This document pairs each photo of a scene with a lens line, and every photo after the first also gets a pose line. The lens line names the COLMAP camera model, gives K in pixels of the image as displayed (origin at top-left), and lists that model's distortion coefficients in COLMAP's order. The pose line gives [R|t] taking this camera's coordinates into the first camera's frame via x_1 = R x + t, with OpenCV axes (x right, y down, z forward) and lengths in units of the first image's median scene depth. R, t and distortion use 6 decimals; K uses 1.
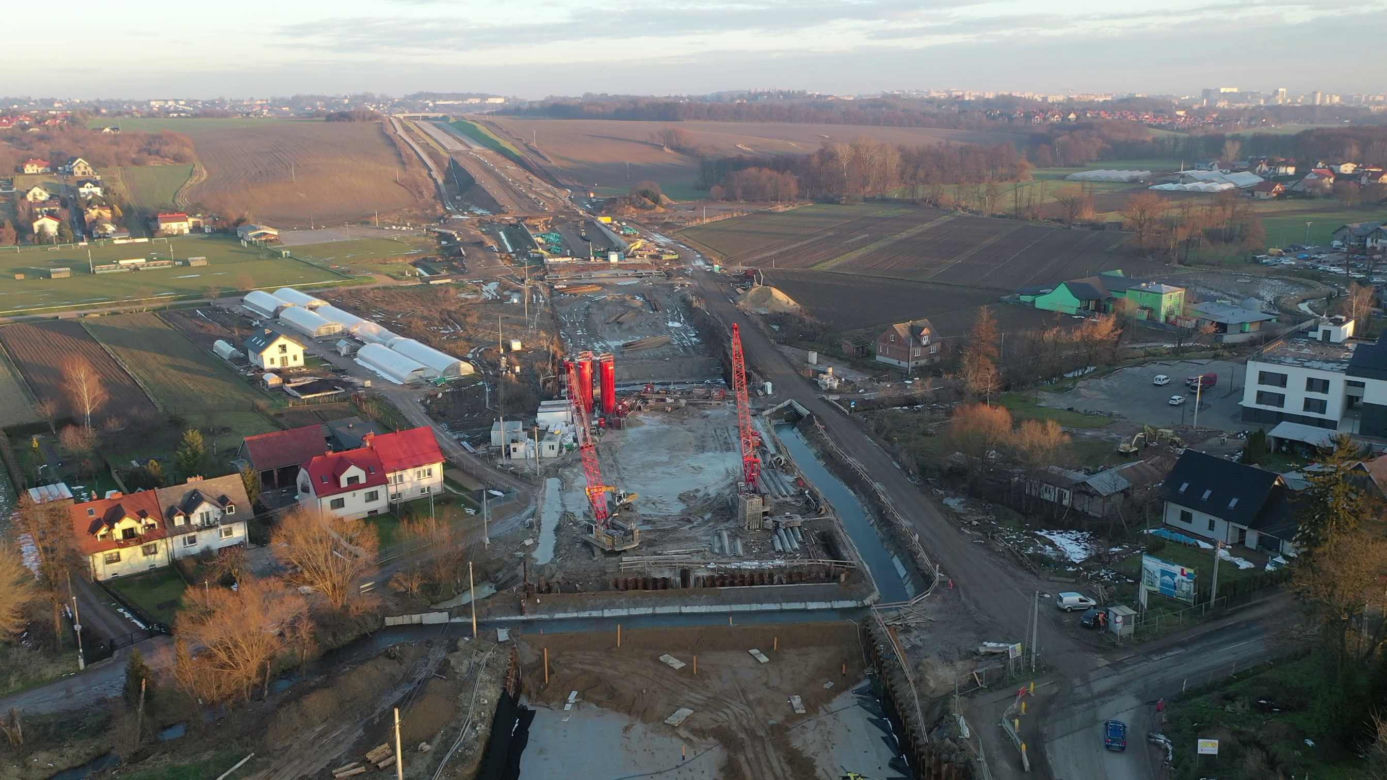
lens RADIAL K [[979.5, 0, 693.5], [0, 979.5, 390.0], [0, 0, 1]] dist [0.001688, 0.004536]
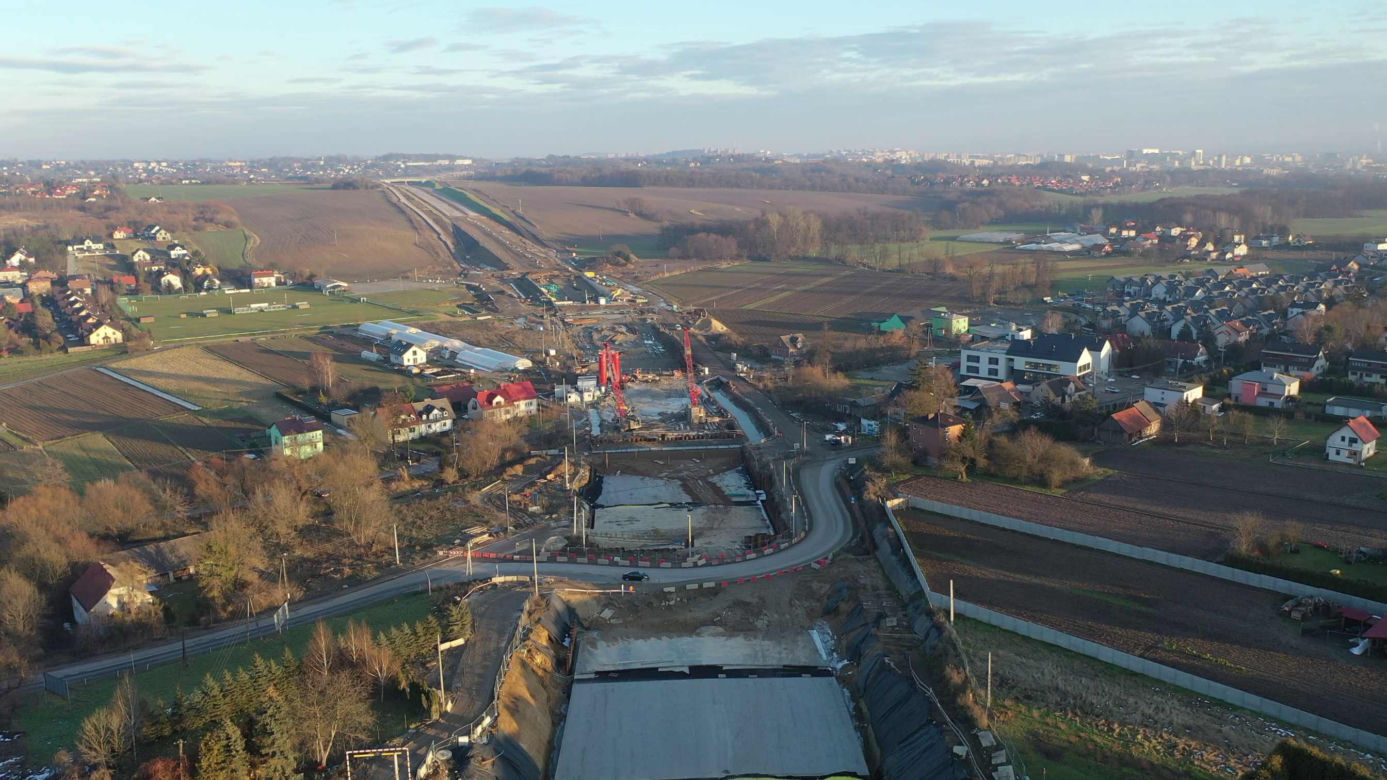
lens RADIAL K [[979.5, 0, 693.5], [0, 979.5, 390.0], [0, 0, 1]] dist [0.001688, 0.004536]
pose [[0.999036, -0.008300, 0.043108, -0.008771], [0.010568, 0.998557, -0.052659, 0.050901], [-0.042609, 0.053064, 0.997682, -0.303356]]
